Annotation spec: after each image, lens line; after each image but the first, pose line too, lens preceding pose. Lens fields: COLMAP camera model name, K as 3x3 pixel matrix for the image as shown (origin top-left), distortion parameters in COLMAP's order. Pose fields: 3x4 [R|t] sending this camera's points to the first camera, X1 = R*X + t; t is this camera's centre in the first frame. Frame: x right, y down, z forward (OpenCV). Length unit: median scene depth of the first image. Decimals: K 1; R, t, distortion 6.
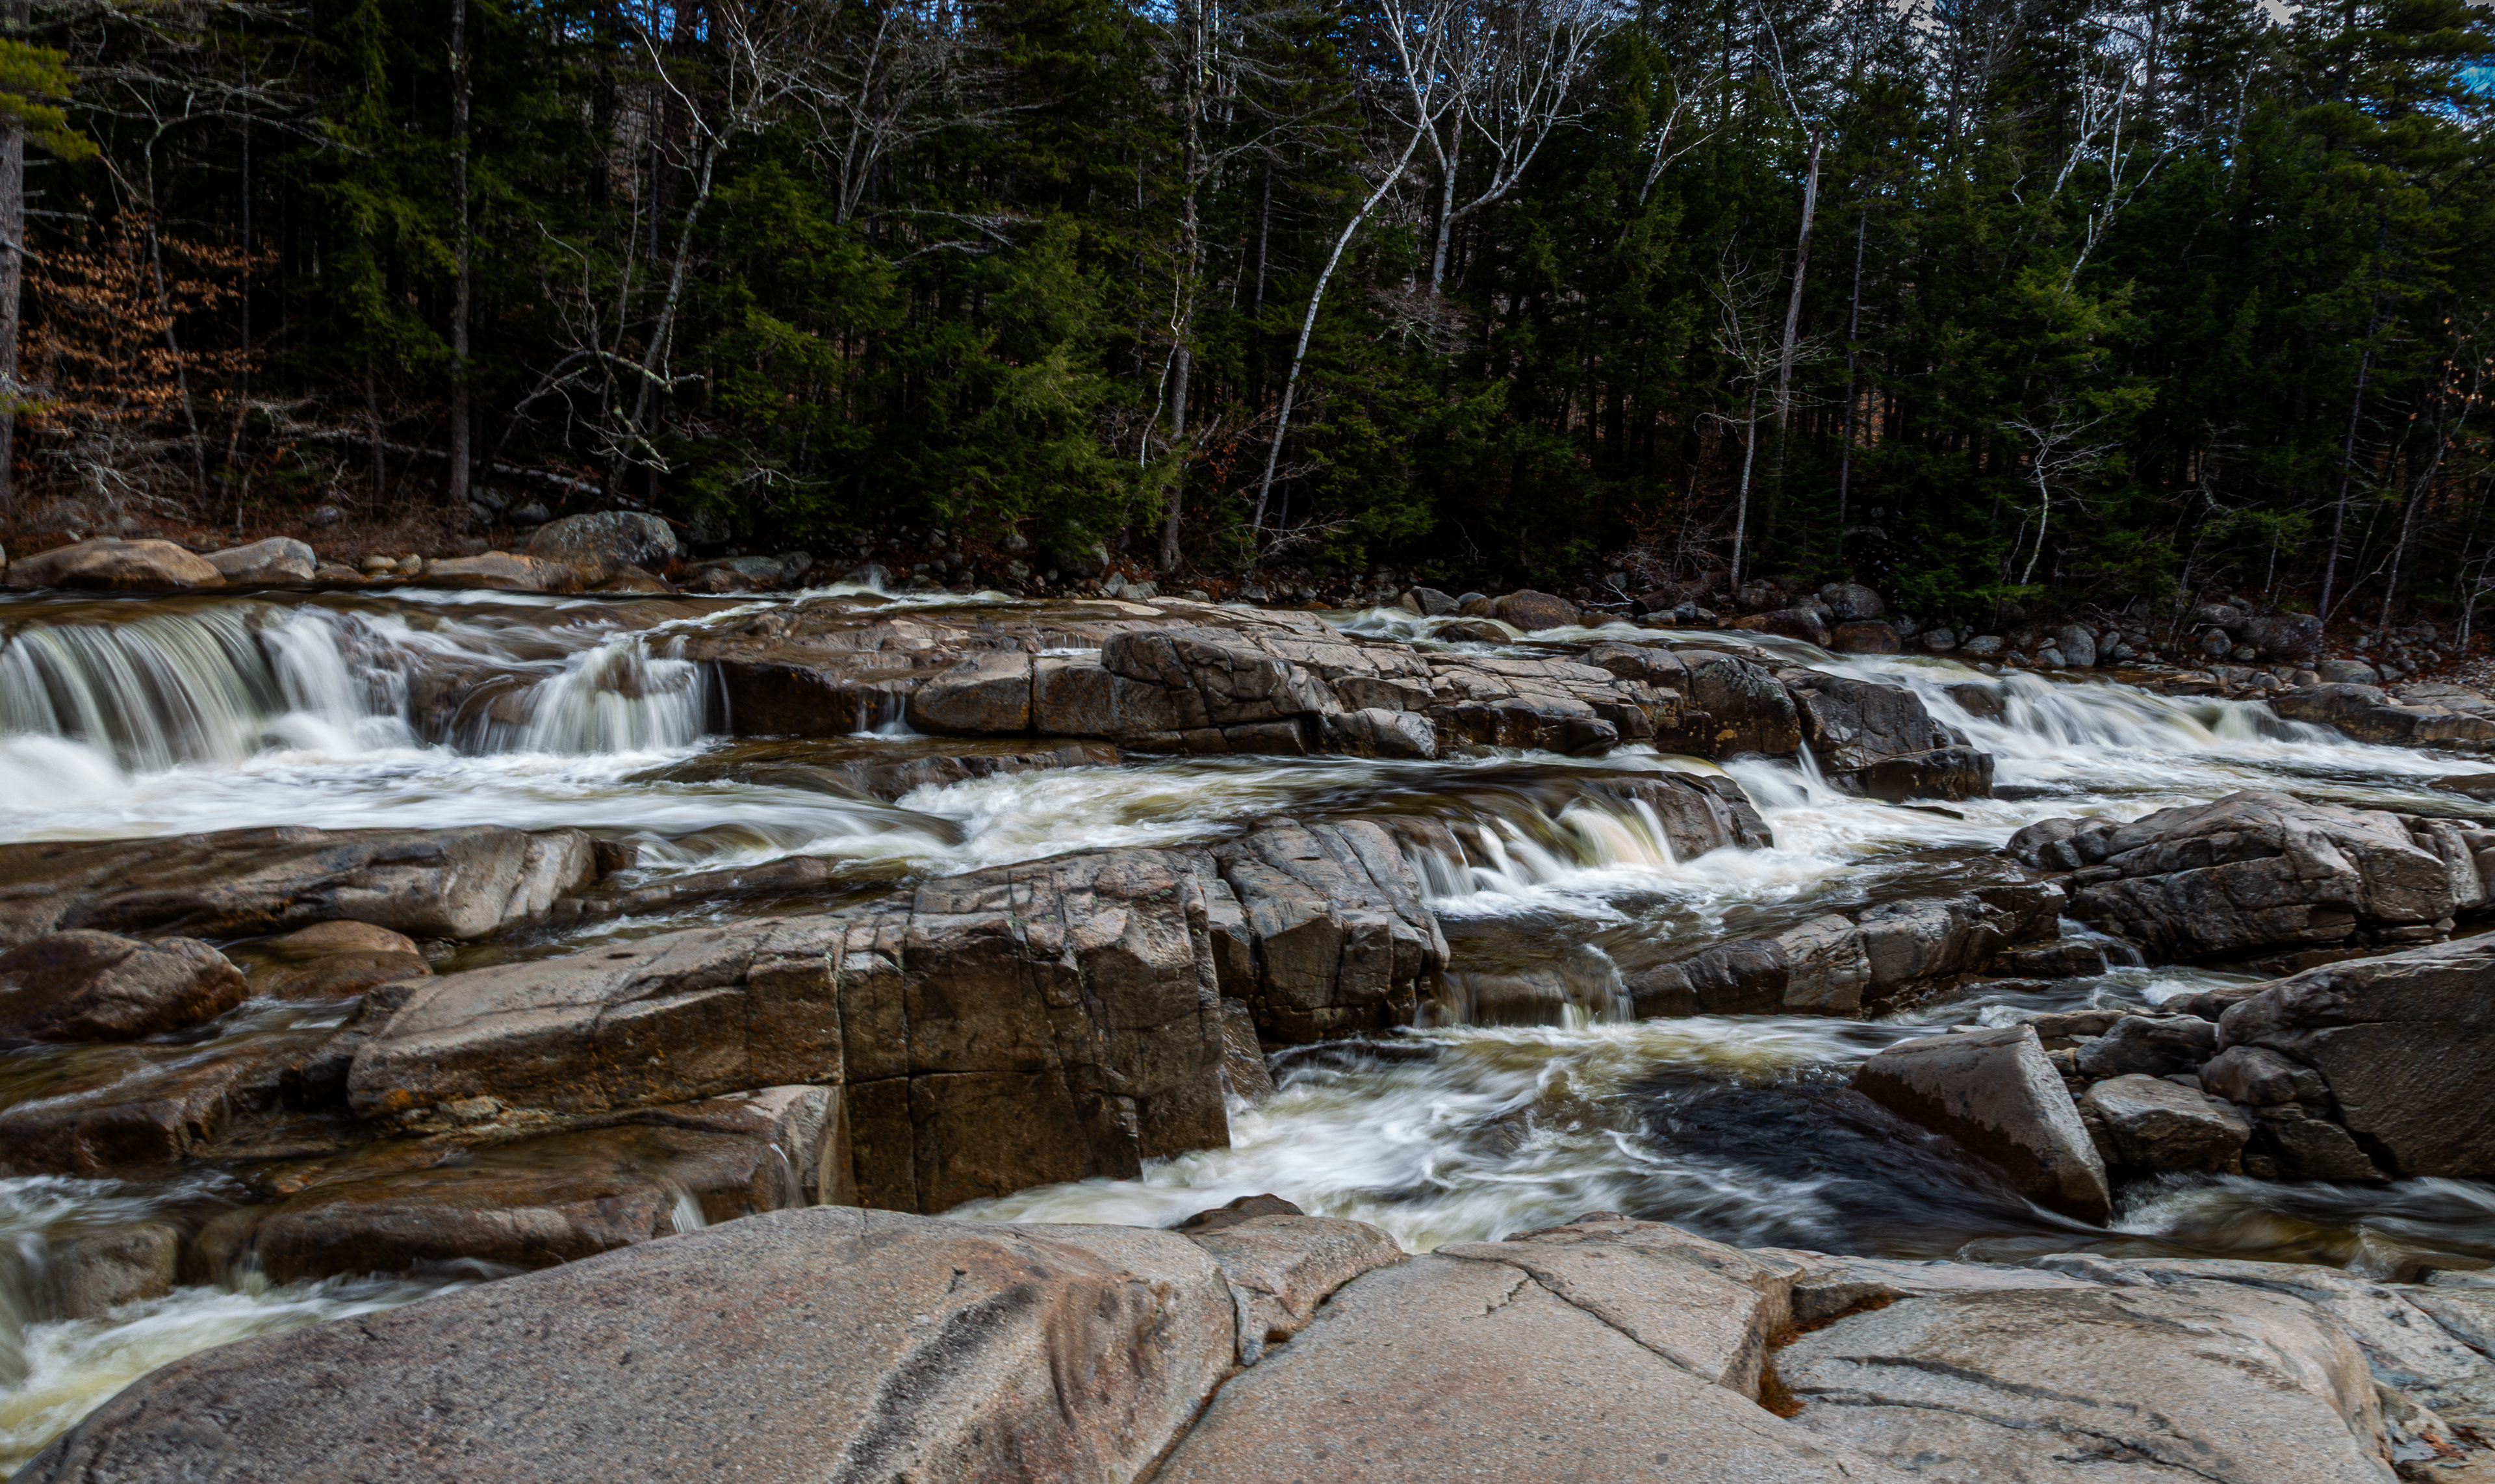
lens RADIAL K [[1784.4, 0, 1337.7], [0, 1784.4, 605.6], [0, 0, 1]] dist [0.022418, 0.000724]
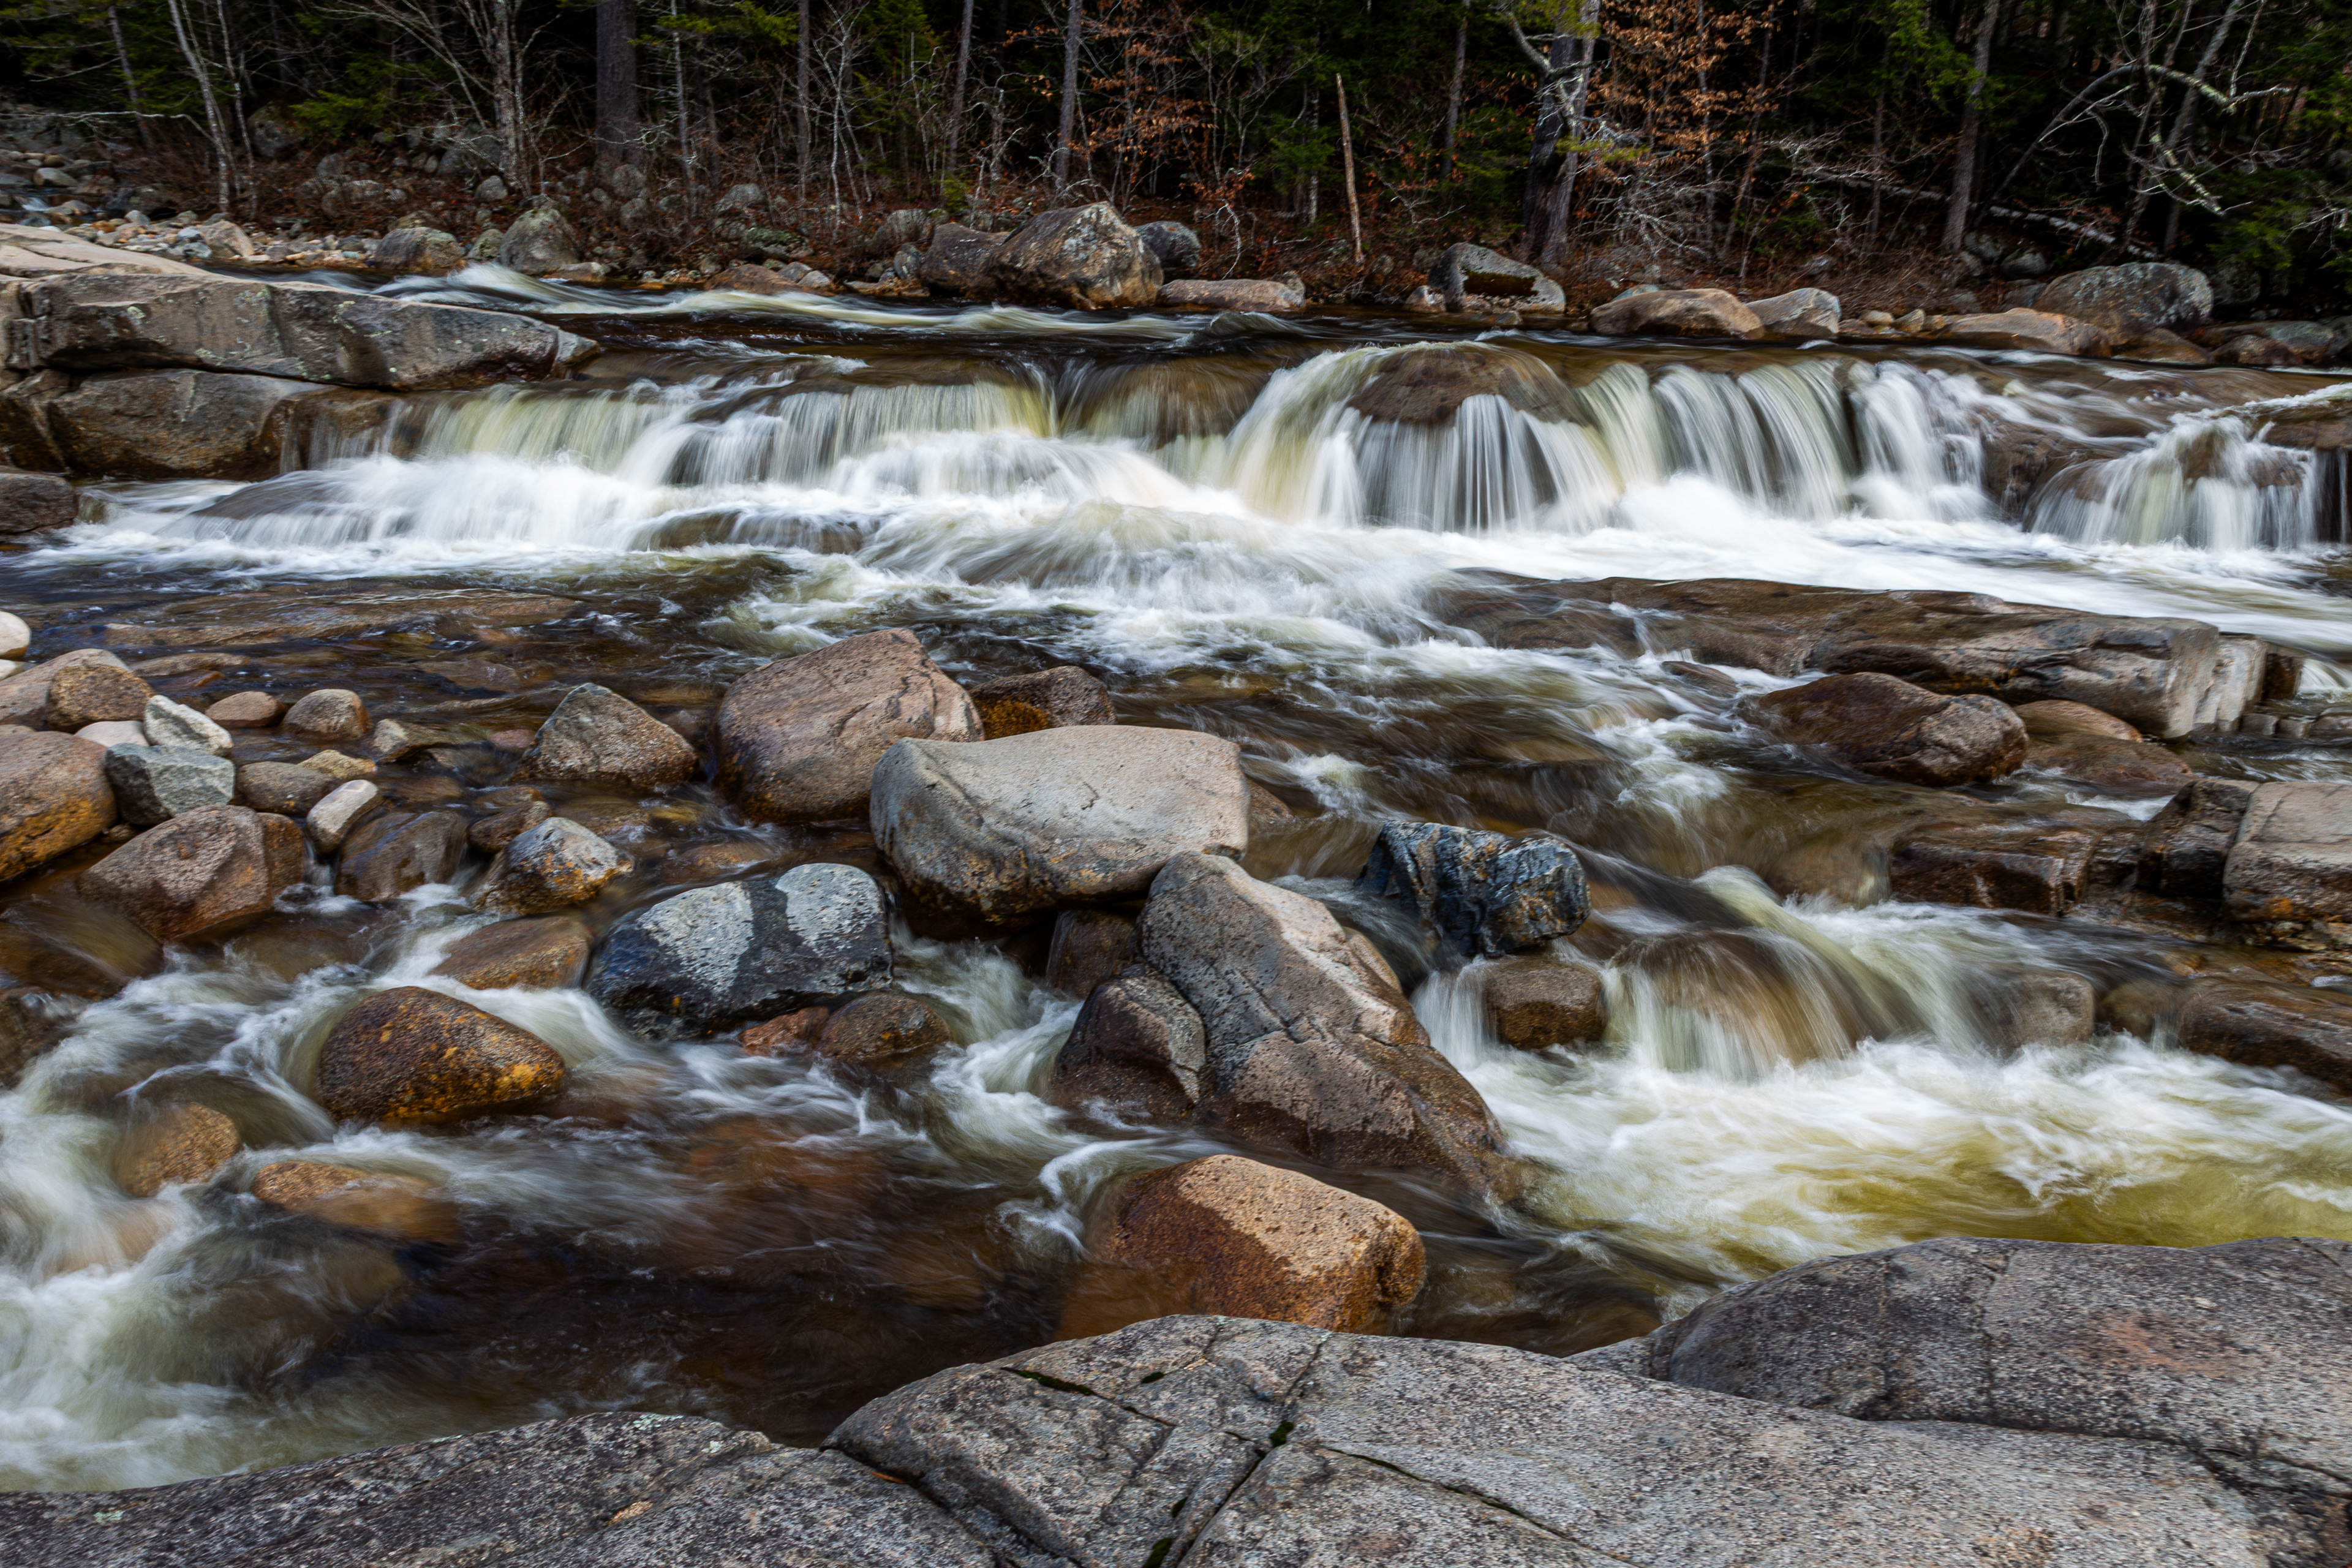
lens RADIAL K [[1972.9, 0, 1181.9], [0, 1972.9, 796.7], [0, 0, 1]] dist [0.039347, -0.014946]
pose [[0.731695, 0.190112, -0.654583, -0.102757], [-0.050239, 0.972747, 0.226360, 0.004461], [0.679778, -0.132741, 0.721306, -0.049593]]
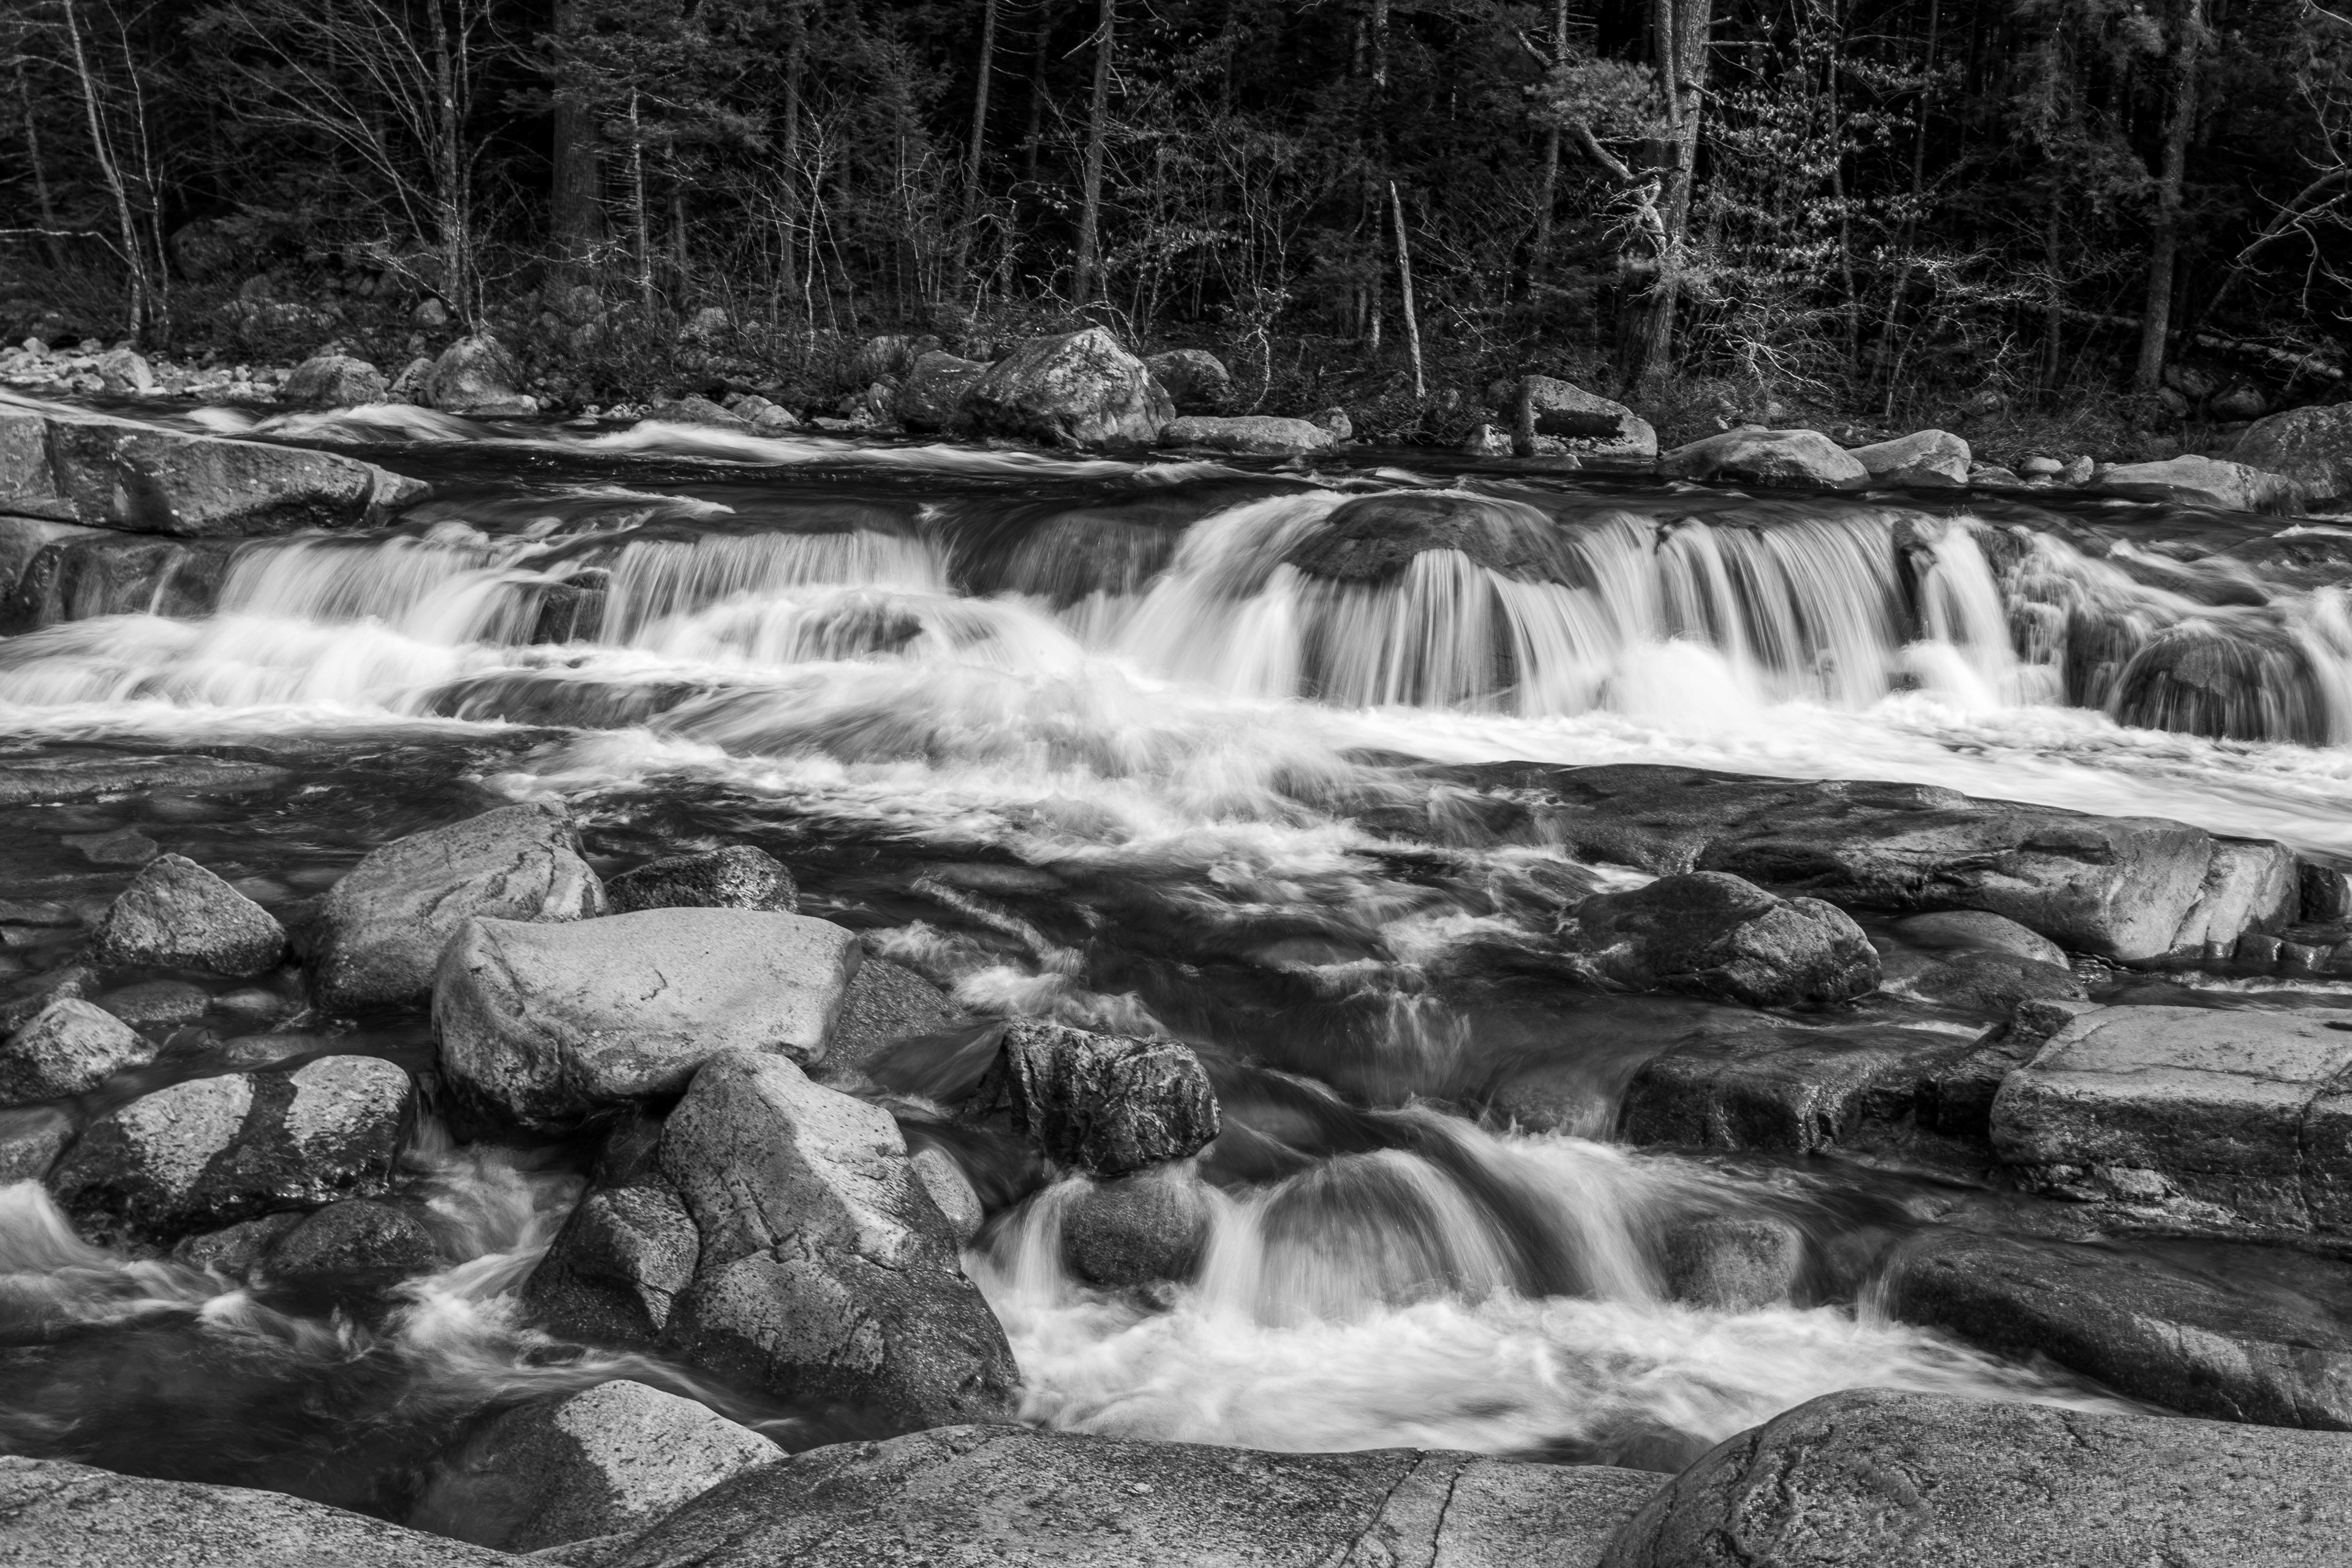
lens RADIAL K [[2432.1, 0, 1179.9], [0, 2432.1, 792.4], [0, 0, 1]] dist [0.034333, -0.026101]
pose [[0.681274, 0.132083, -0.720014, -0.010994], [-0.055755, 0.990092, 0.128873, 0.000982], [0.729902, -0.047653, 0.681888, -0.001597]]
